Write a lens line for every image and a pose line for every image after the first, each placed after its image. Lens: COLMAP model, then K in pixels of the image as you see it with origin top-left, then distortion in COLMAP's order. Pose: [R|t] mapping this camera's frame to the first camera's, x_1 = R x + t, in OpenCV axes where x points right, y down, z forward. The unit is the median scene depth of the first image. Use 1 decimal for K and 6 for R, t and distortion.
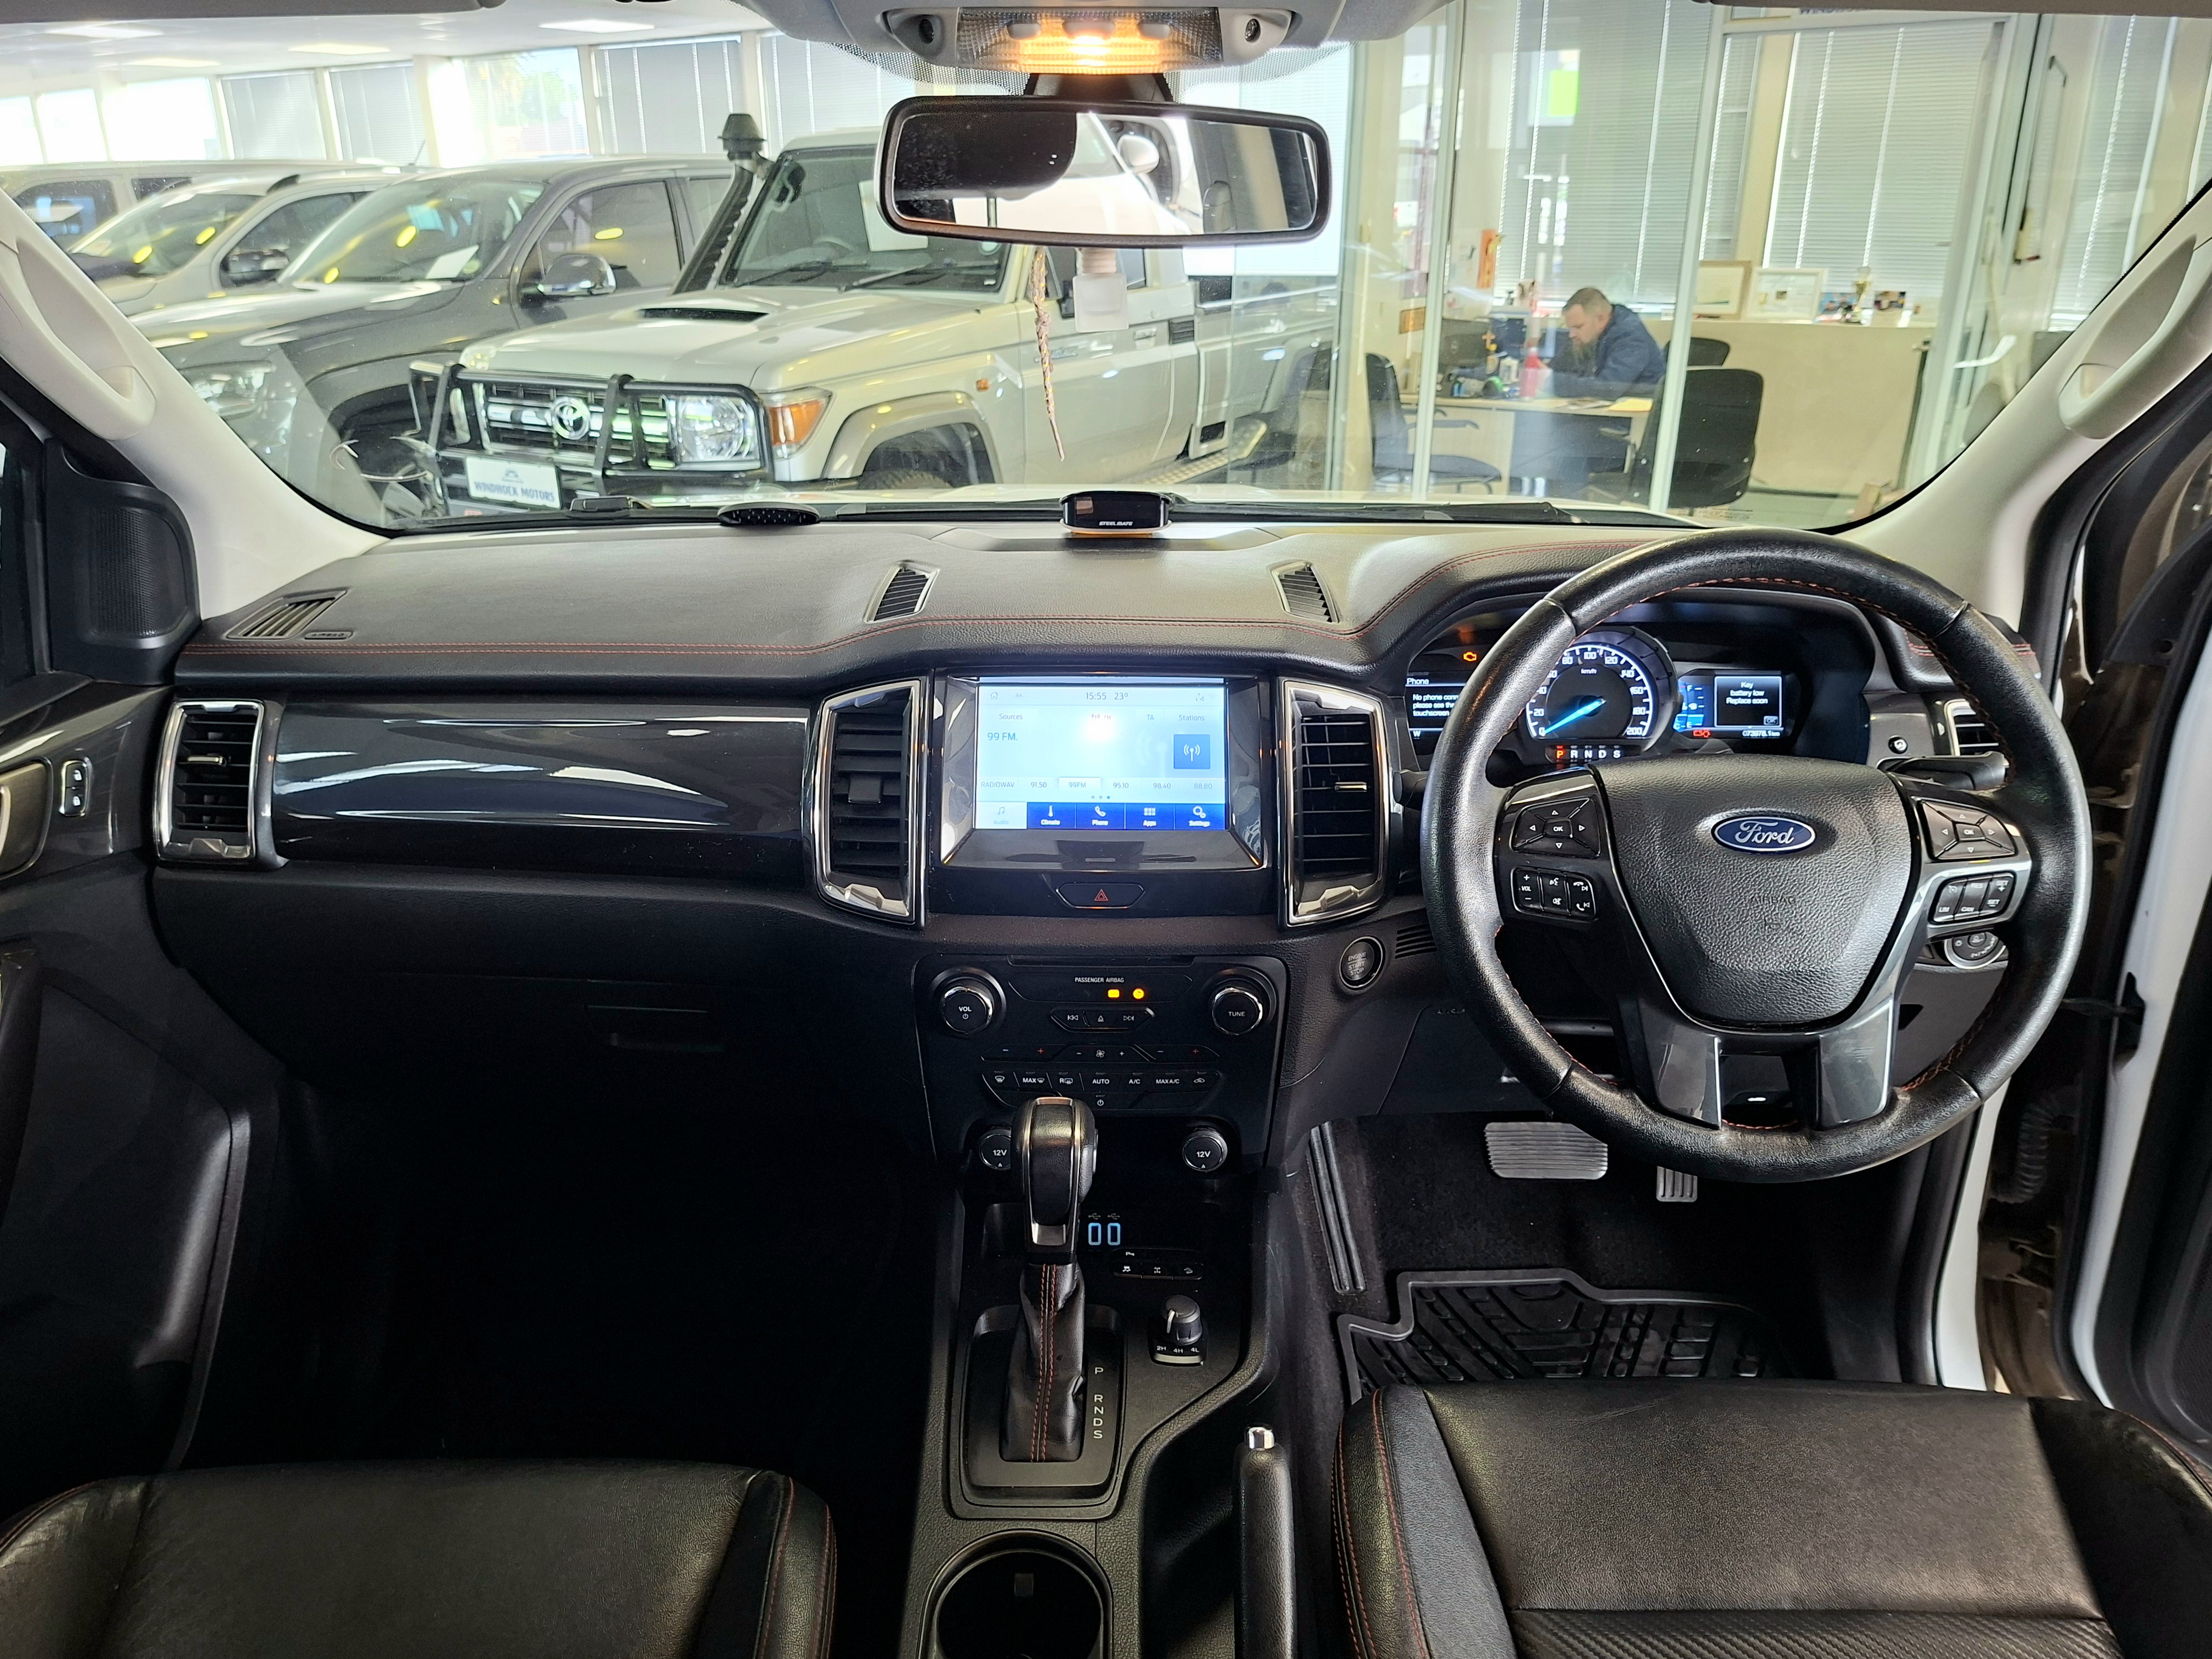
lens RADIAL K [[1578.9, 0, 1106.0], [0, 1578.9, 829.5], [0, 0, 1]] dist [0.062942, -0.079555]
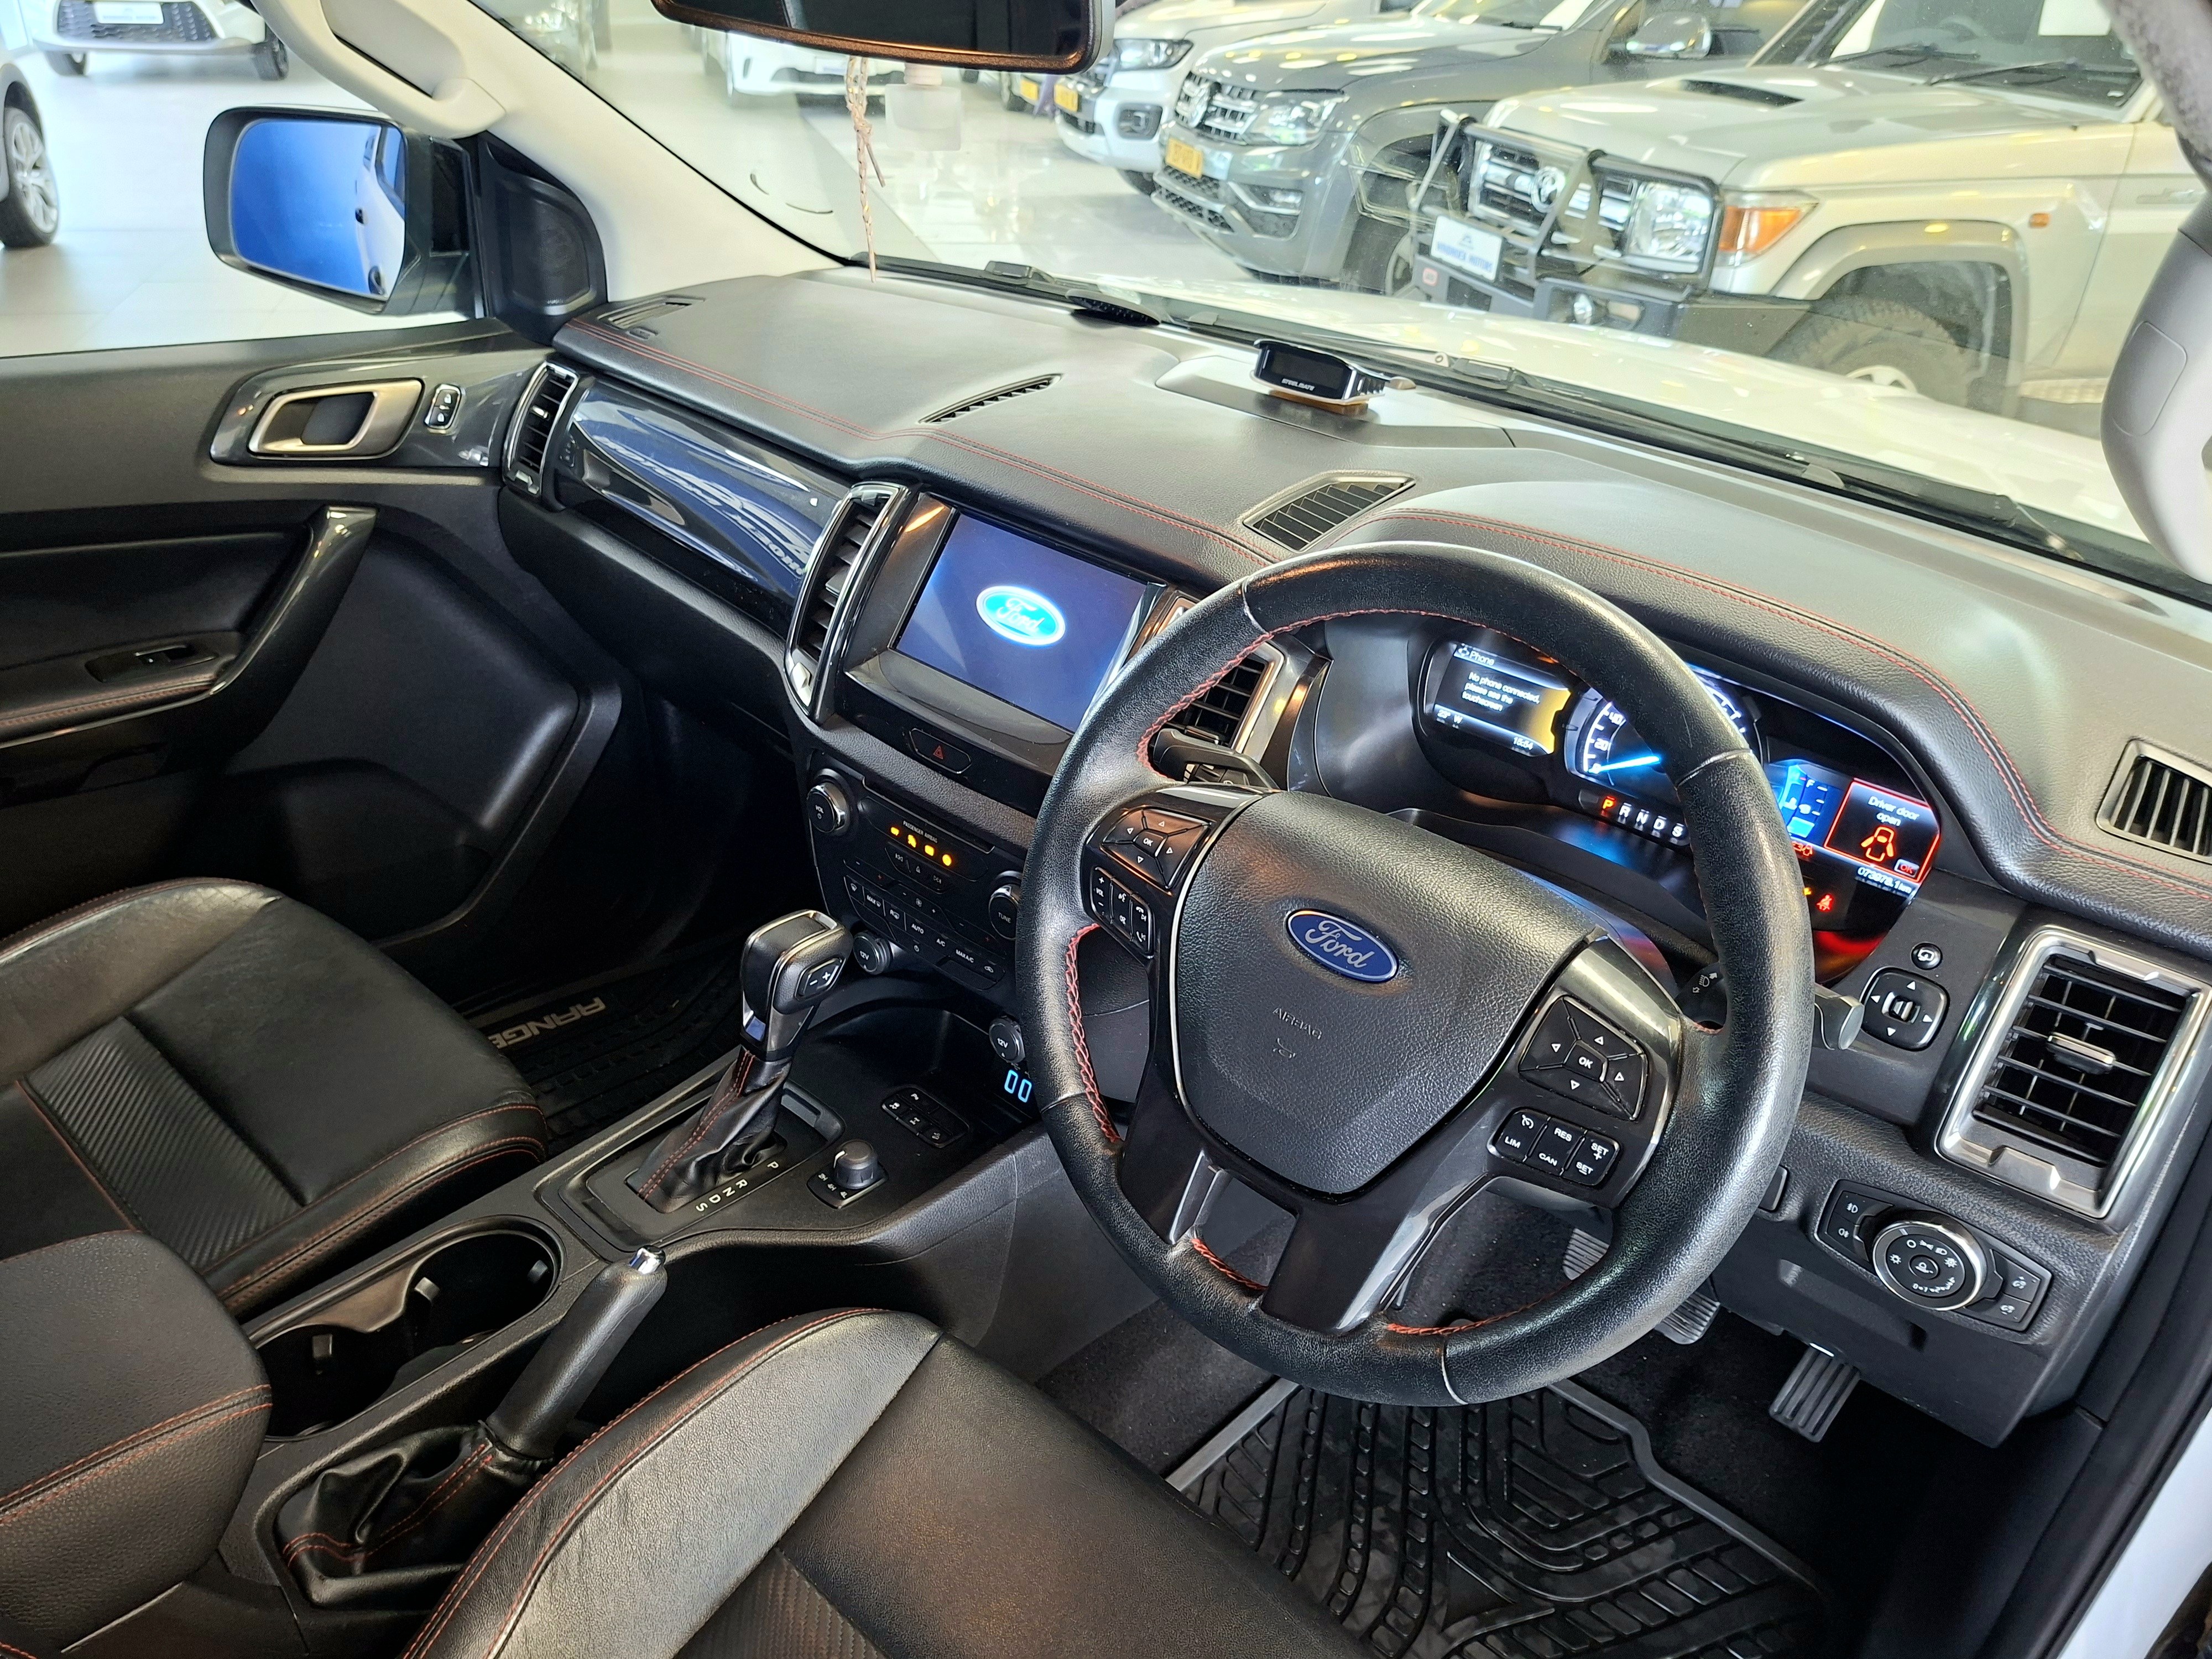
lens RADIAL K [[1578.9, 0, 1106.0], [0, 1578.9, 829.5], [0, 0, 1]] dist [0.062942, -0.079555]
pose [[0.741922, 0.371920, -0.557878, 0.158344], [-0.294500, 0.928255, 0.227183, -0.040972], [0.602347, -0.004257, 0.798223, 0.067736]]
